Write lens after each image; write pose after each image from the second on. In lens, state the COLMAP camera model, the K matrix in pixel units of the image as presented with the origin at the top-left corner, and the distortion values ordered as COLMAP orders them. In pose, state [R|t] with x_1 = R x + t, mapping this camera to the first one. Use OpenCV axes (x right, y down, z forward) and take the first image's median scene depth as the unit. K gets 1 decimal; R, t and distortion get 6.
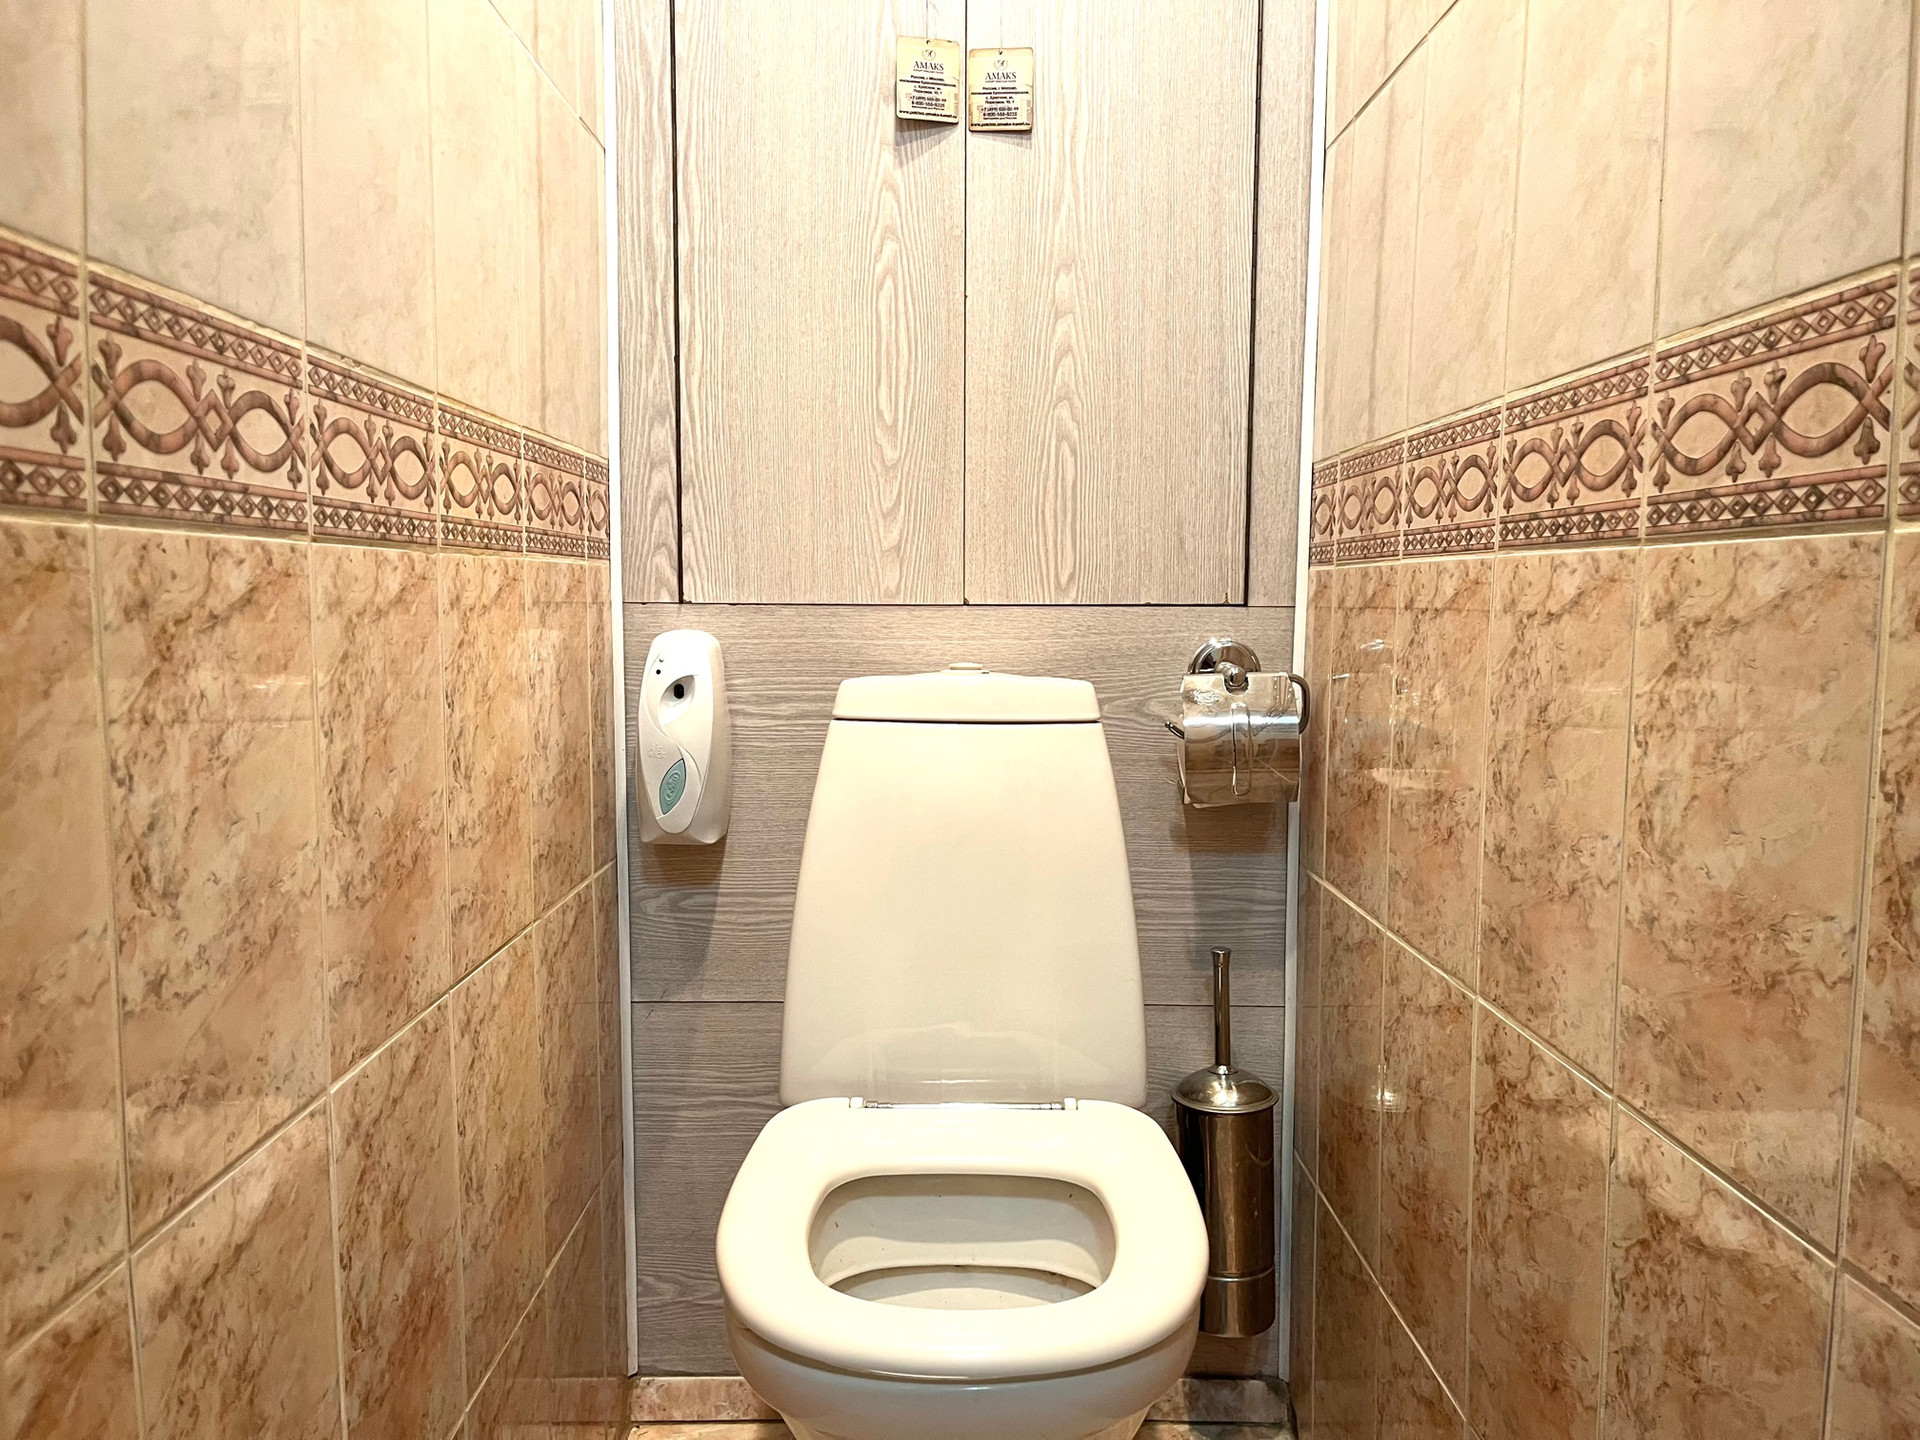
lens RADIAL K [[1463.9, 0, 949.6], [0, 1463.9, 735.8], [0, 0, 1]] dist [0.056540, -0.073031]
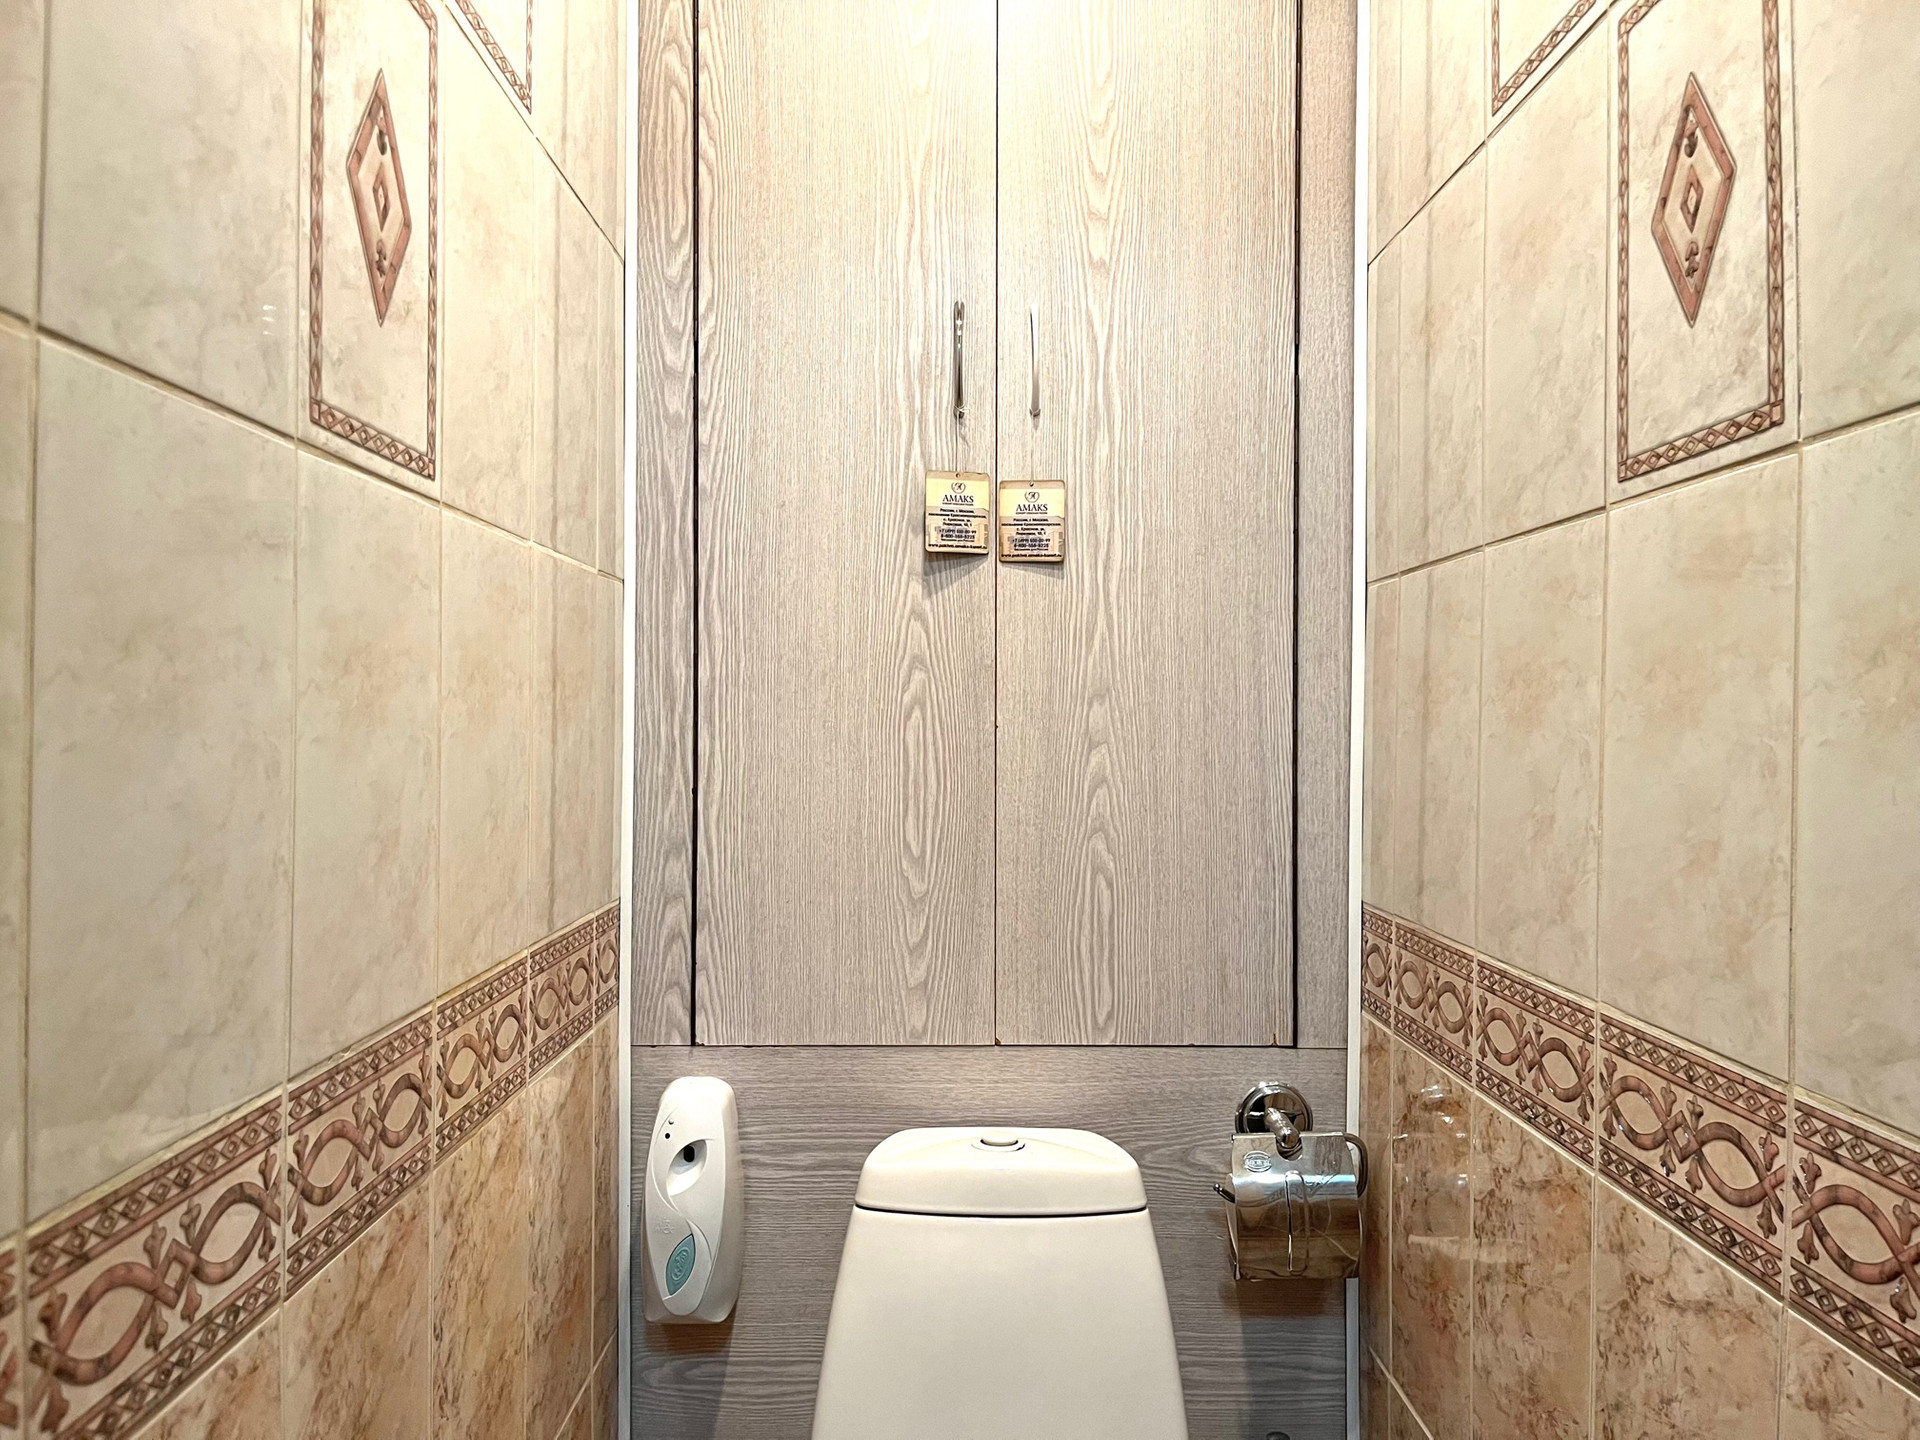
lens RADIAL K [[1463.9, 0, 959.1], [0, 1463.9, 712.4], [0, 0, 1]] dist [0.056540, -0.073031]
pose [[0.999961, 0.000096, 0.008834, -0.021796], [0.000699, 0.995953, -0.089872, -0.220502], [-0.008807, 0.089874, 0.995914, 0.044653]]
